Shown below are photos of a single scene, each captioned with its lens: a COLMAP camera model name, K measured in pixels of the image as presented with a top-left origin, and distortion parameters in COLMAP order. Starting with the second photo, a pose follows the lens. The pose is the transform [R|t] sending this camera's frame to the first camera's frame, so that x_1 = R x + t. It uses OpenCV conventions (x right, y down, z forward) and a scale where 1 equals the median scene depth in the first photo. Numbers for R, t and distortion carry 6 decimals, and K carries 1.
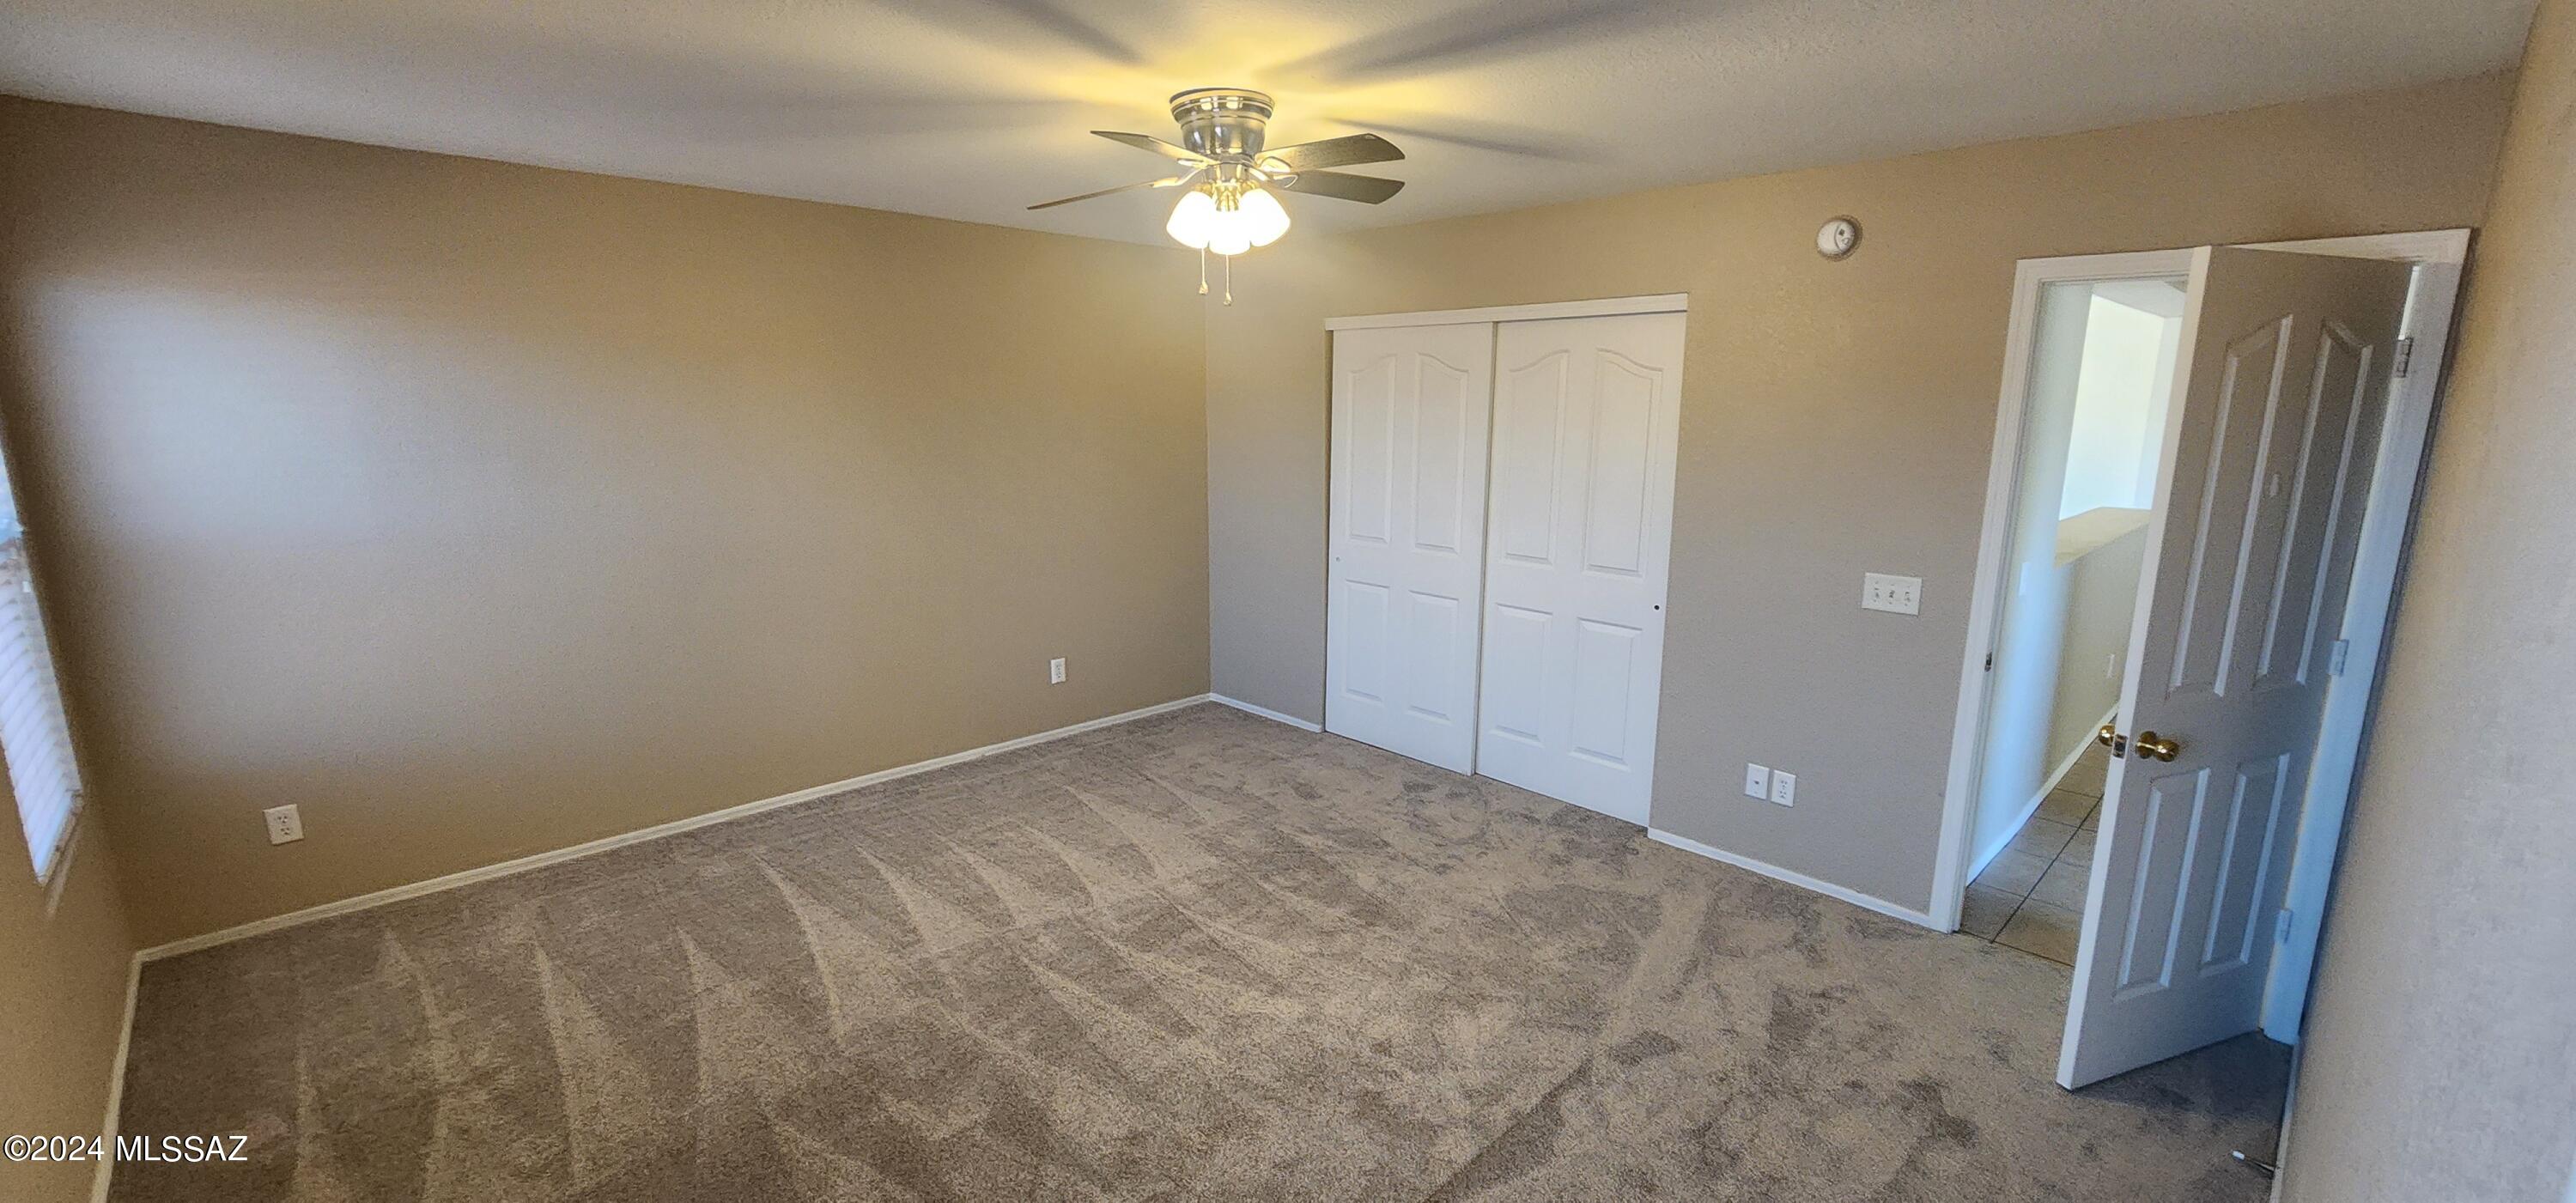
lens RADIAL K [[1056.5, 0, 1290.2], [0, 1056.5, 605.0], [0, 0, 1]] dist [-0.000610, -0.000109]
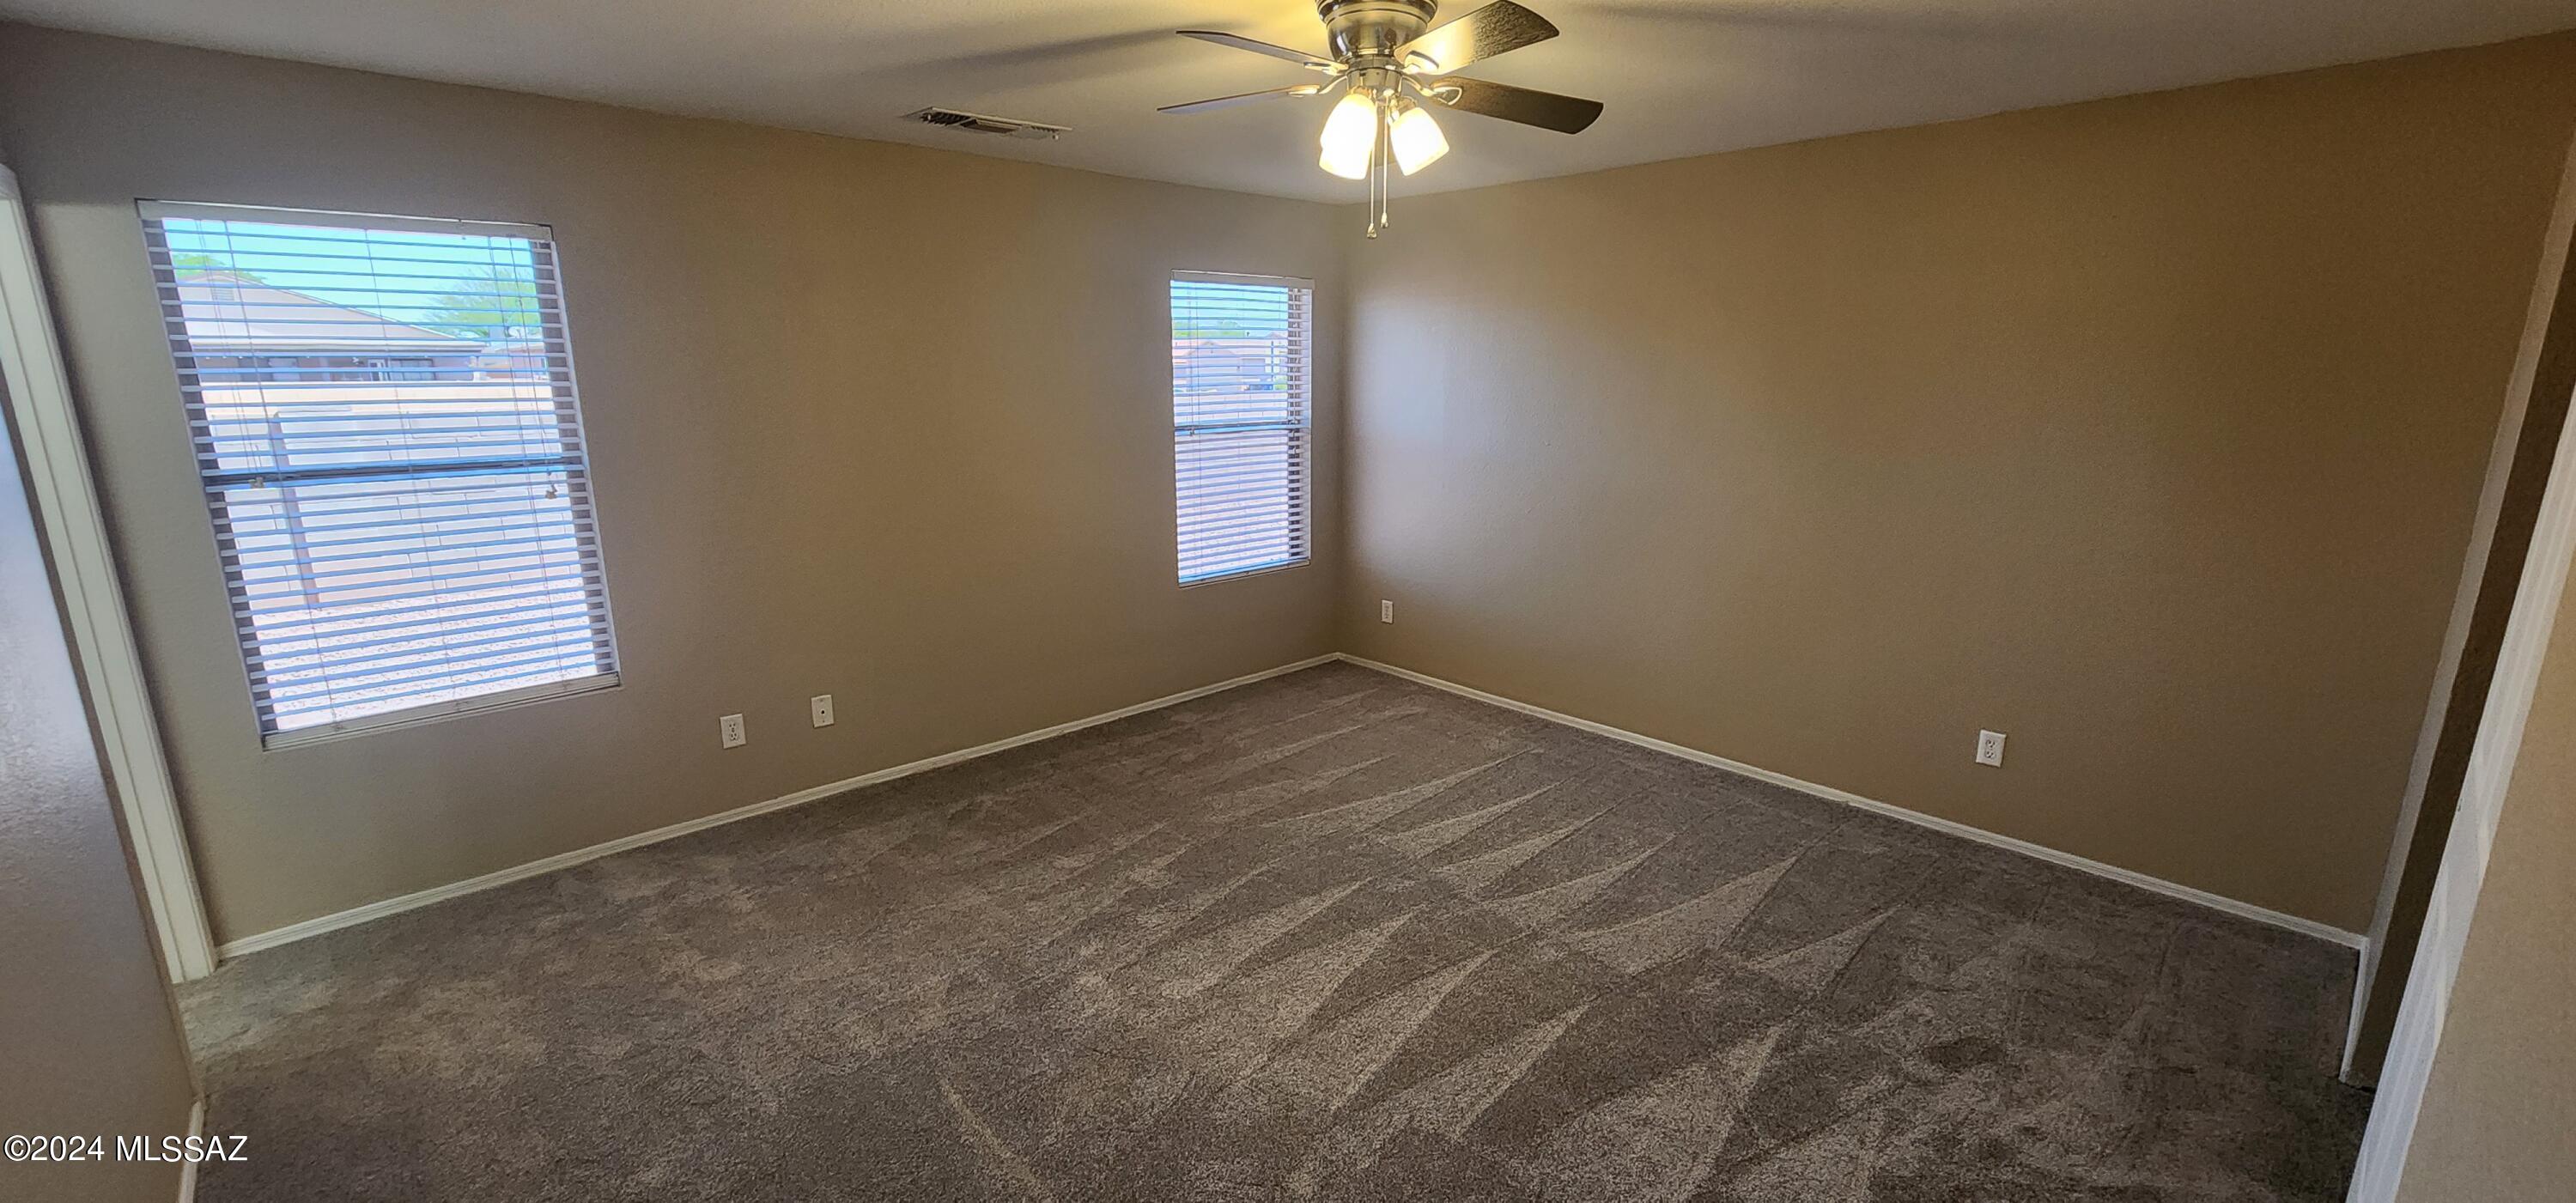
lens RADIAL K [[1056.5, 0, 1288.4], [0, 1056.5, 604.7], [0, 0, 1]] dist [-0.000610, -0.000109]
pose [[-0.027240, 0.214610, -0.976320, 0.587914], [-0.193701, 0.957038, 0.215776, -0.115588], [0.980682, 0.194992, 0.015501, 0.669543]]
